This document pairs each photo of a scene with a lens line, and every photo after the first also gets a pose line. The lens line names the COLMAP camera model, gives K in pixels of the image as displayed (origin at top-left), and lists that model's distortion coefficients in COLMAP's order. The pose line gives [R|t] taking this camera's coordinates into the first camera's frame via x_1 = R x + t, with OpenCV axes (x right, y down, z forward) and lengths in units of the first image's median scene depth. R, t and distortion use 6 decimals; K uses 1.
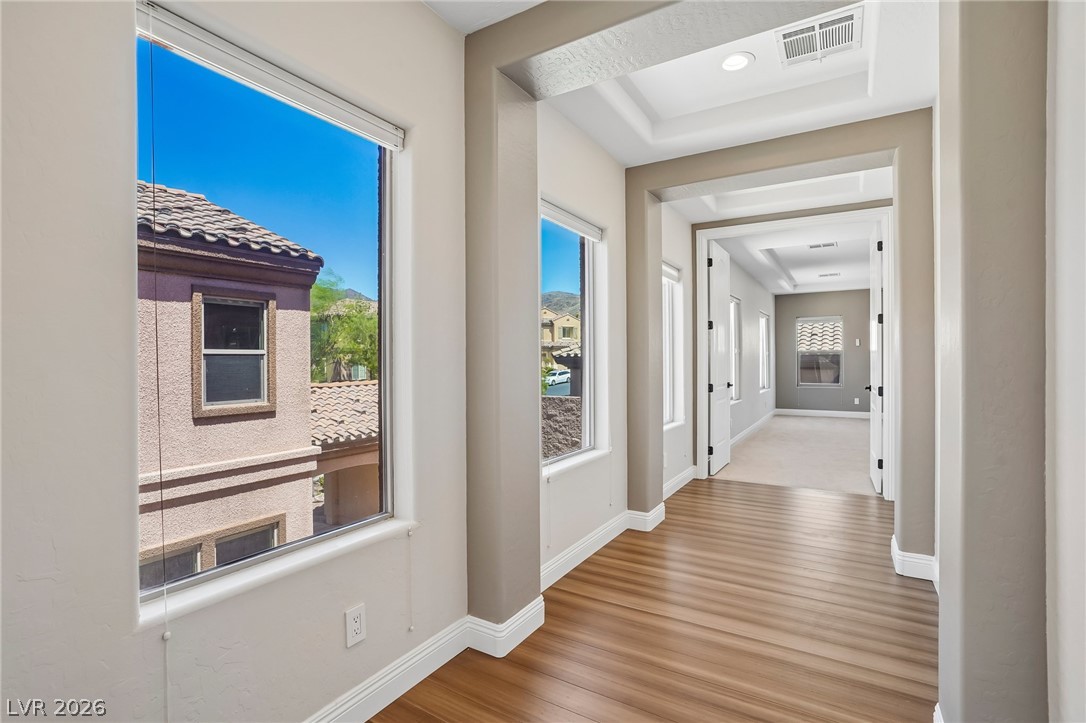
lens RADIAL K [[518.1, 0, 542.5], [0, 518.1, 353.7], [0, 0, 1]] dist [-0.058269, 0.028815]
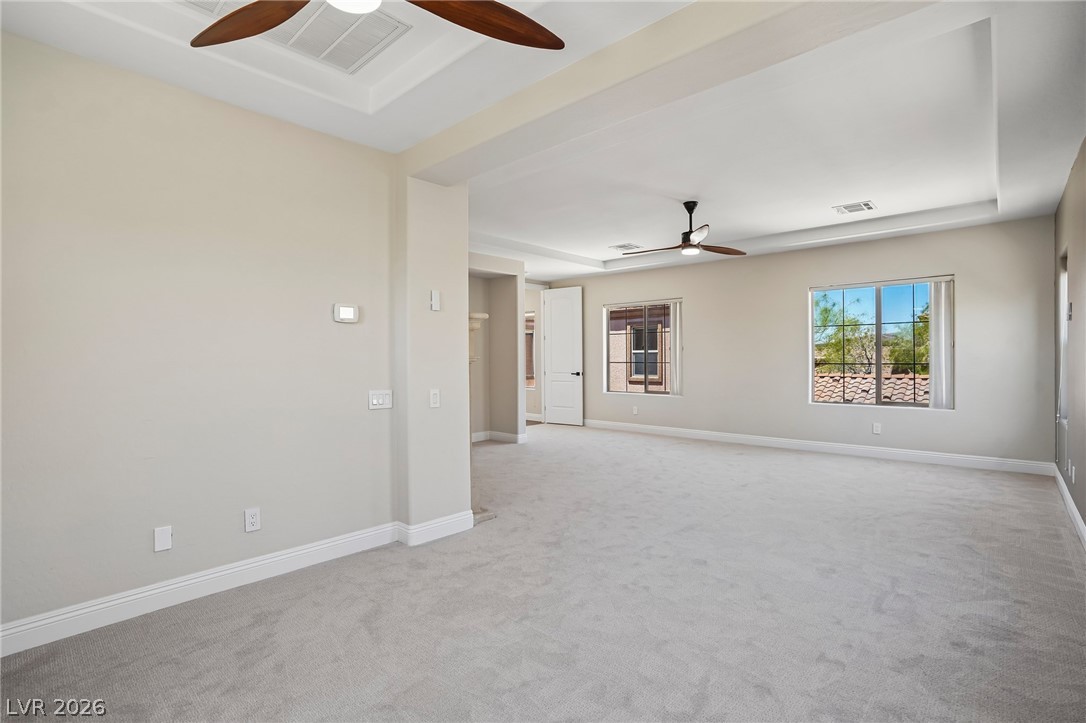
lens RADIAL K [[518.1, 0, 542.5], [0, 518.1, 353.7], [0, 0, 1]] dist [-0.058269, 0.028815]
pose [[-0.189968, 0.001853, -0.981789, 1.486109], [0.018597, 0.999826, -0.001711, 0.001887], [0.981614, -0.018584, -0.189970, 0.952235]]
